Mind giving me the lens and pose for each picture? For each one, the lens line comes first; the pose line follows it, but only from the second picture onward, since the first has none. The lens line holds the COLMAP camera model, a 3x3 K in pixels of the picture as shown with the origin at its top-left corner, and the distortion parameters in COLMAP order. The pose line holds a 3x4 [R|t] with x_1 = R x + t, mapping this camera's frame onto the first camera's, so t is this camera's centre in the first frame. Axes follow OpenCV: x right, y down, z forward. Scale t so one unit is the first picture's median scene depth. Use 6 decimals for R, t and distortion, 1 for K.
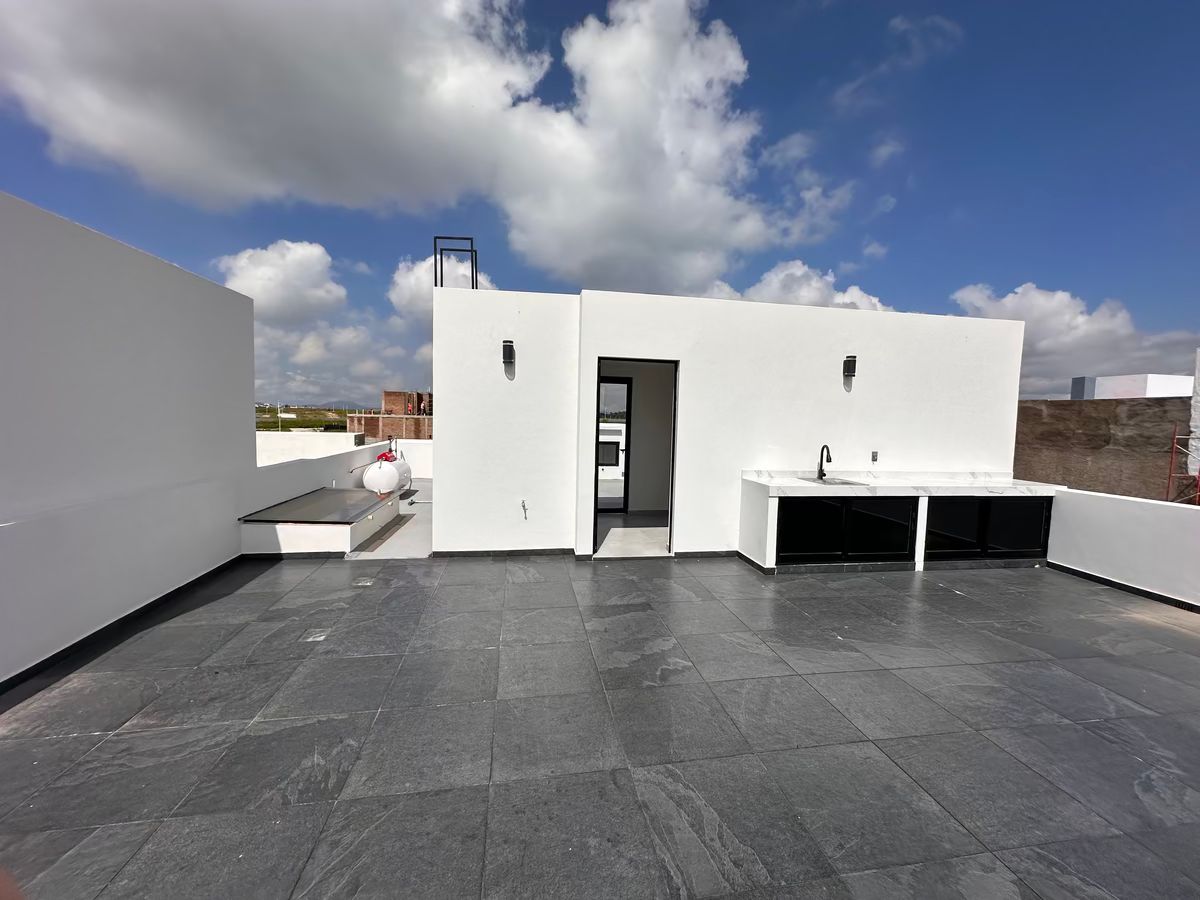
lens RADIAL K [[478.6, 0, 603.2], [0, 478.6, 451.4], [0, 0, 1]] dist [-0.001568, -0.000596]
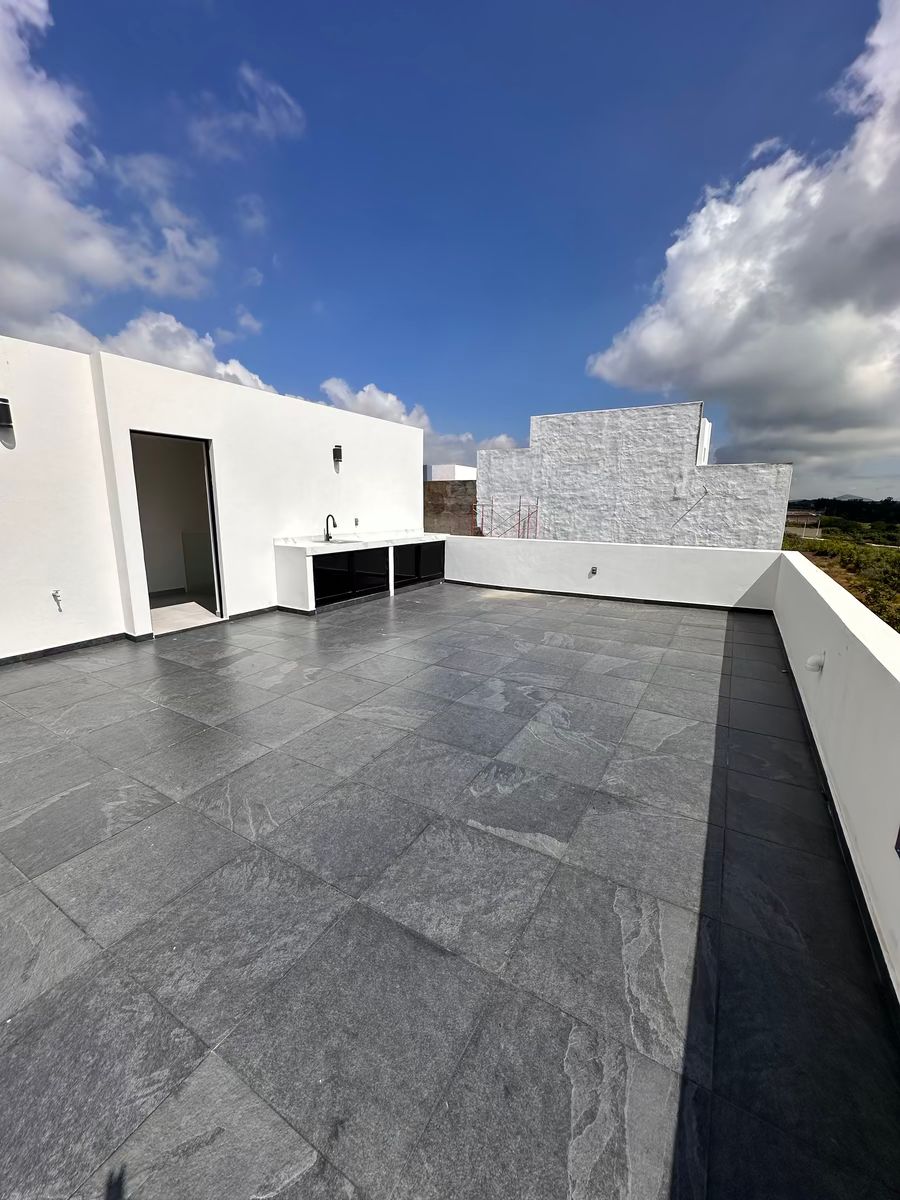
lens RADIAL K [[478.6, 0, 448.6], [0, 478.6, 602.9], [0, 0, 1]] dist [-0.001568, -0.000596]
pose [[0.648007, -0.174726, 0.741322, -0.162394], [0.061281, 0.982136, 0.177917, 0.005342], [-0.759165, -0.069862, 0.647138, -0.057099]]
